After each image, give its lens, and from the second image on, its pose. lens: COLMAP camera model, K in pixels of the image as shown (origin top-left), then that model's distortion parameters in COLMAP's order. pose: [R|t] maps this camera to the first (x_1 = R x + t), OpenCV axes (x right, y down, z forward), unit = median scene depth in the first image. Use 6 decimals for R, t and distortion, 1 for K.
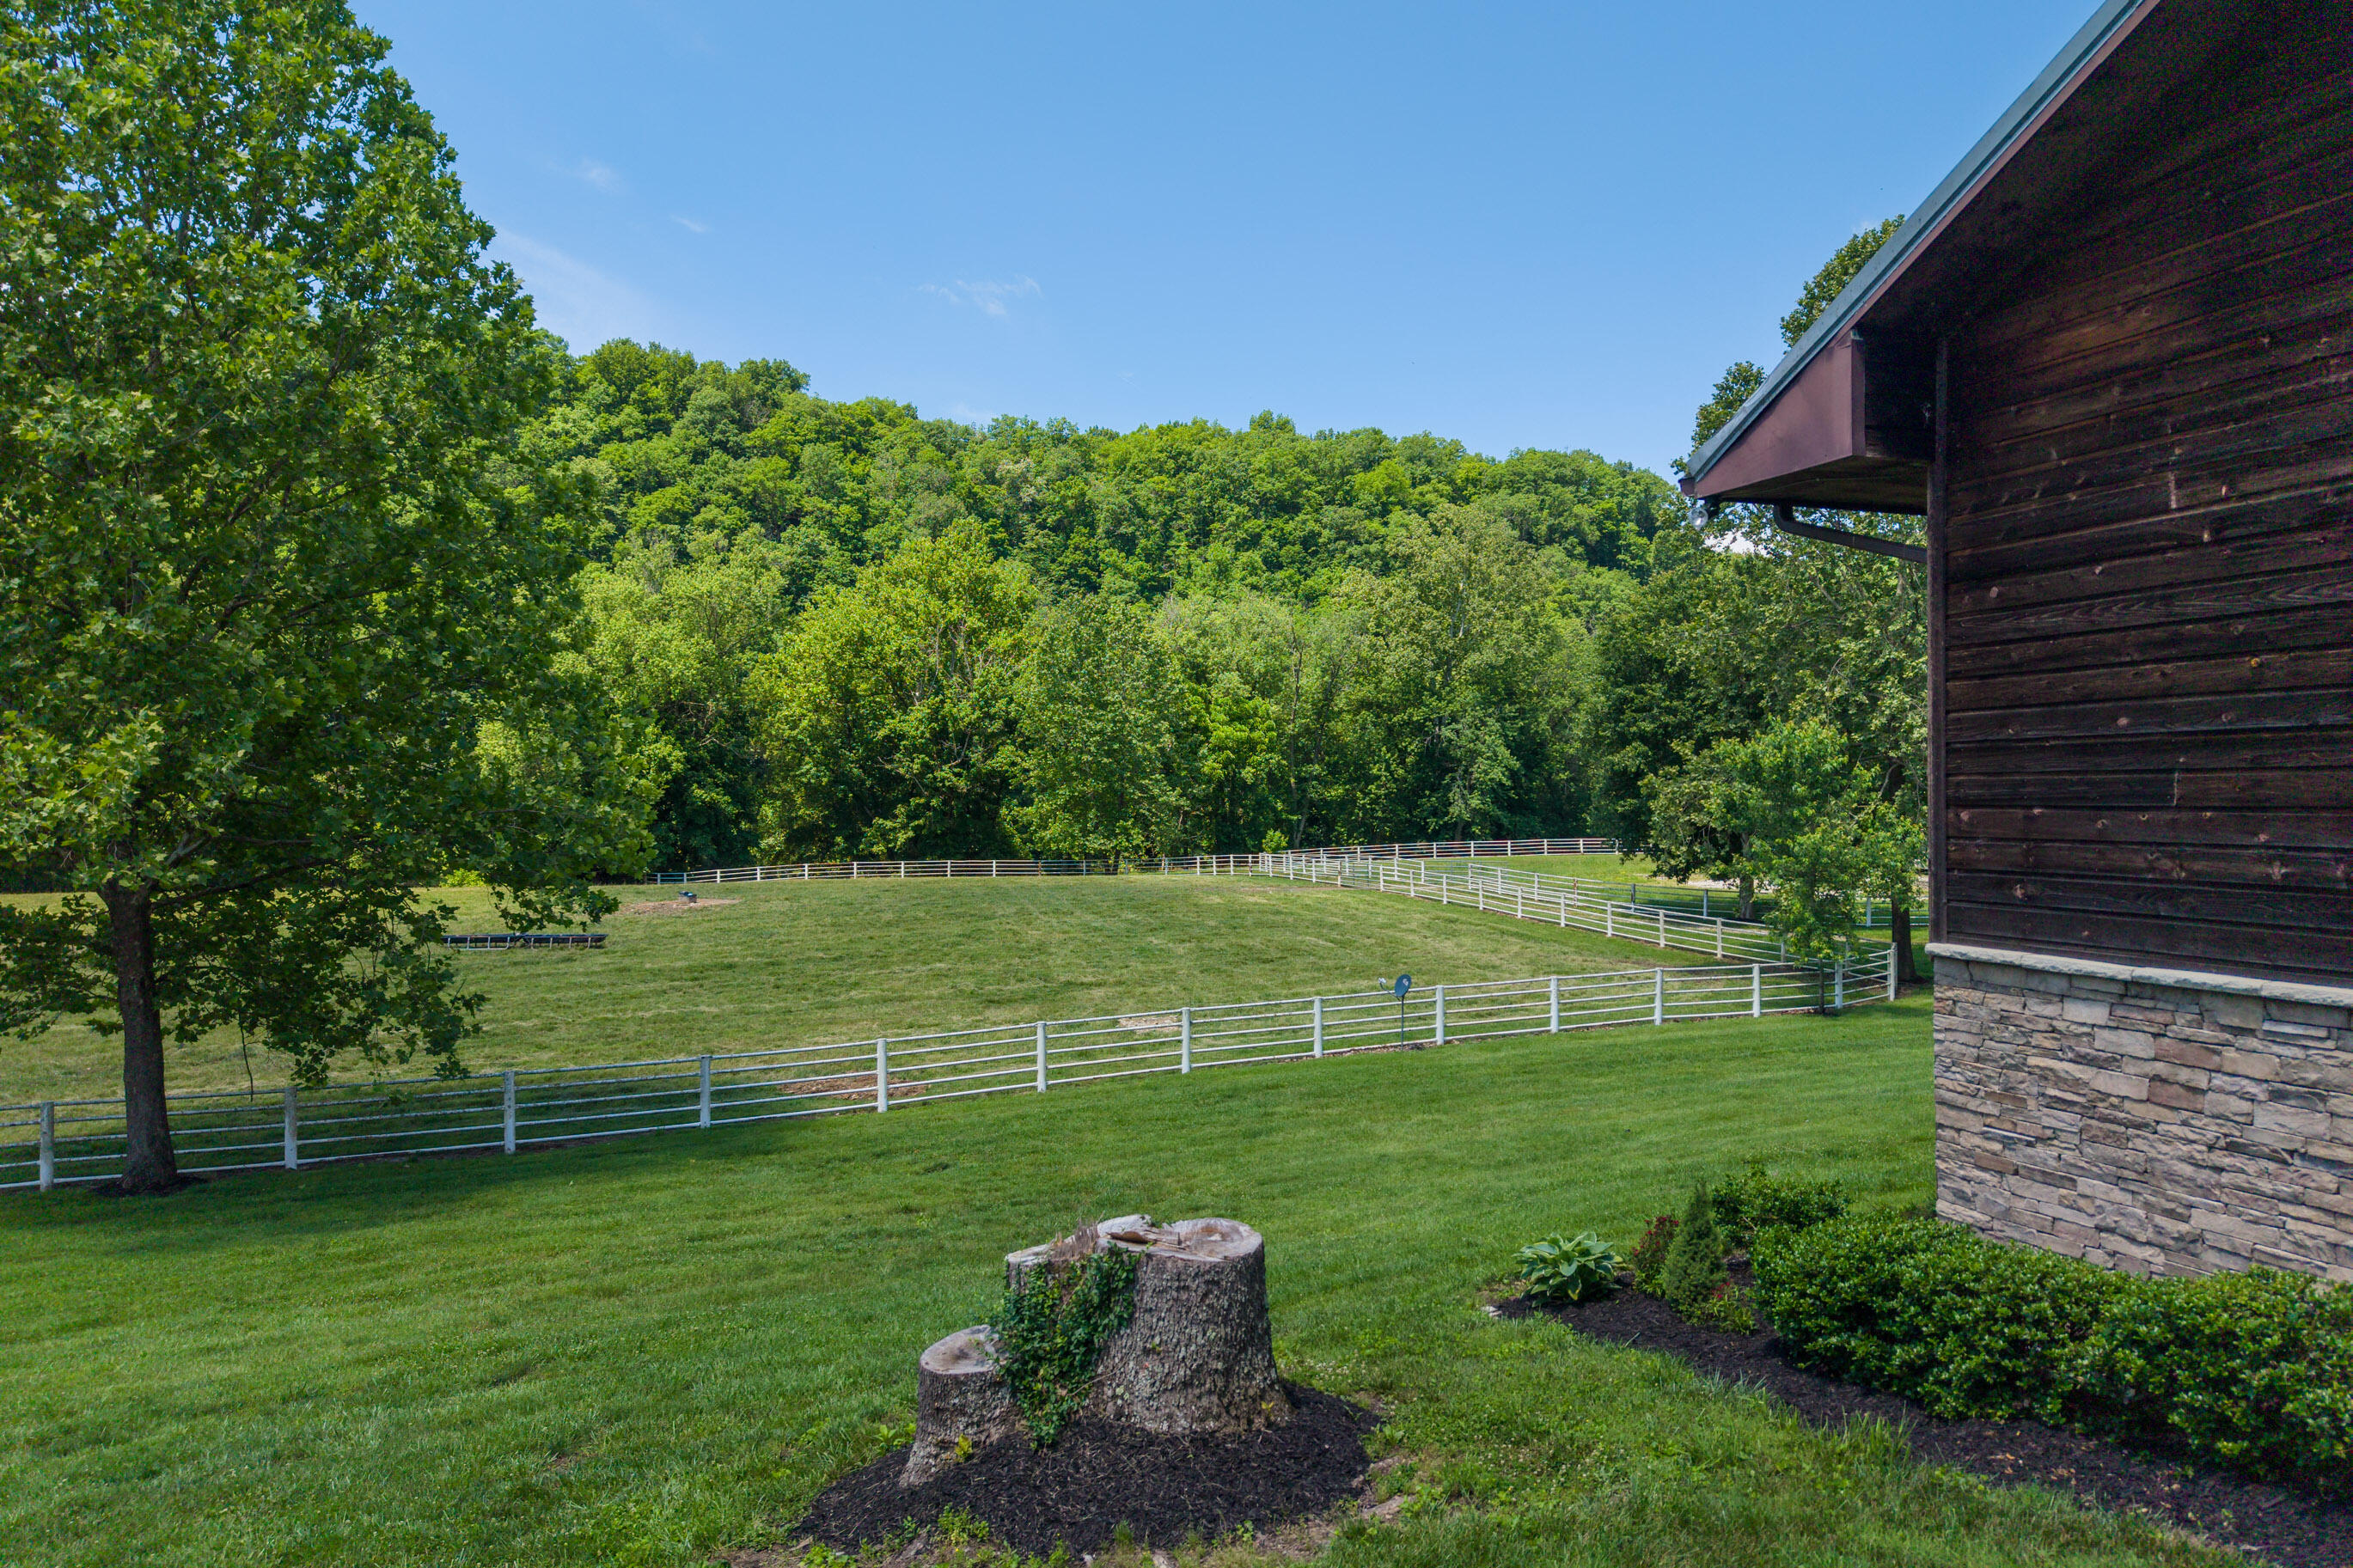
lens RADIAL K [[1545.9, 0, 1152.8], [0, 1545.9, 800.5], [0, 0, 1]] dist [-0.005256, -0.009450]
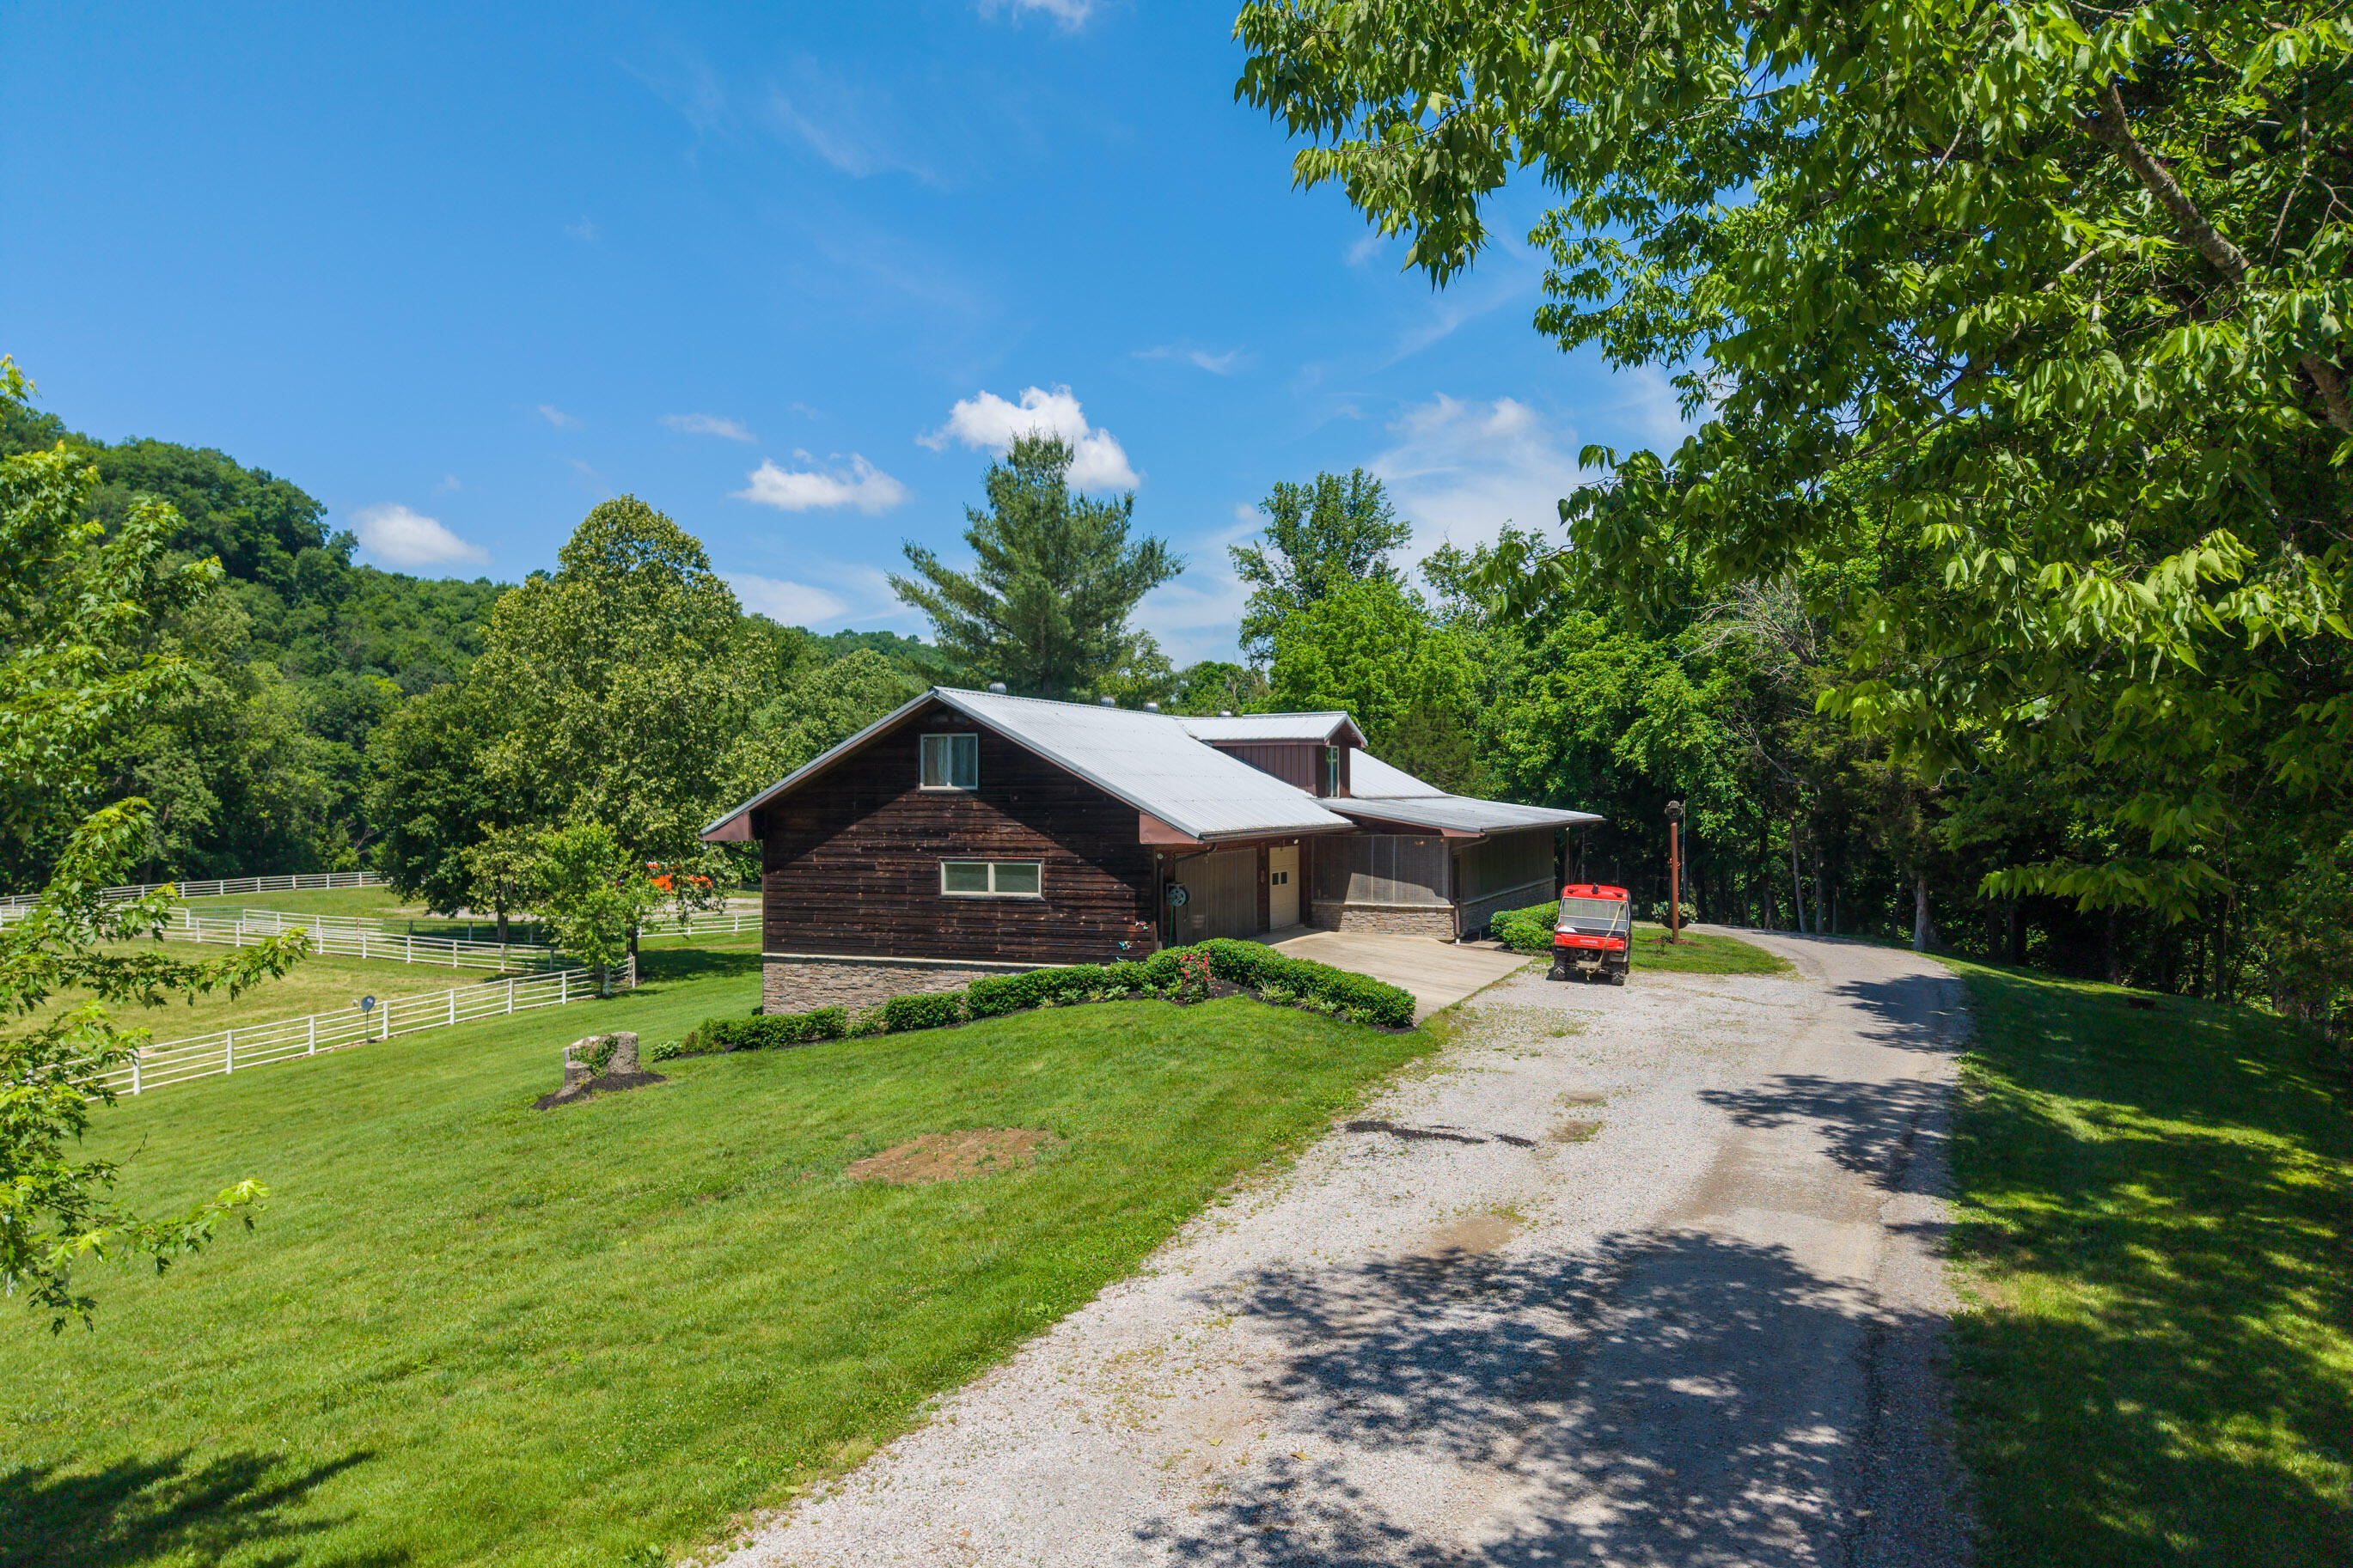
lens RADIAL K [[1545.9, 0, 1165.2], [0, 1545.9, 789.1], [0, 0, 1]] dist [-0.005256, -0.009450]
pose [[0.662786, 0.003569, 0.748801, -0.258788], [0.006796, 0.999919, -0.010782, -0.040658], [-0.748778, 0.012235, 0.662708, -0.352238]]
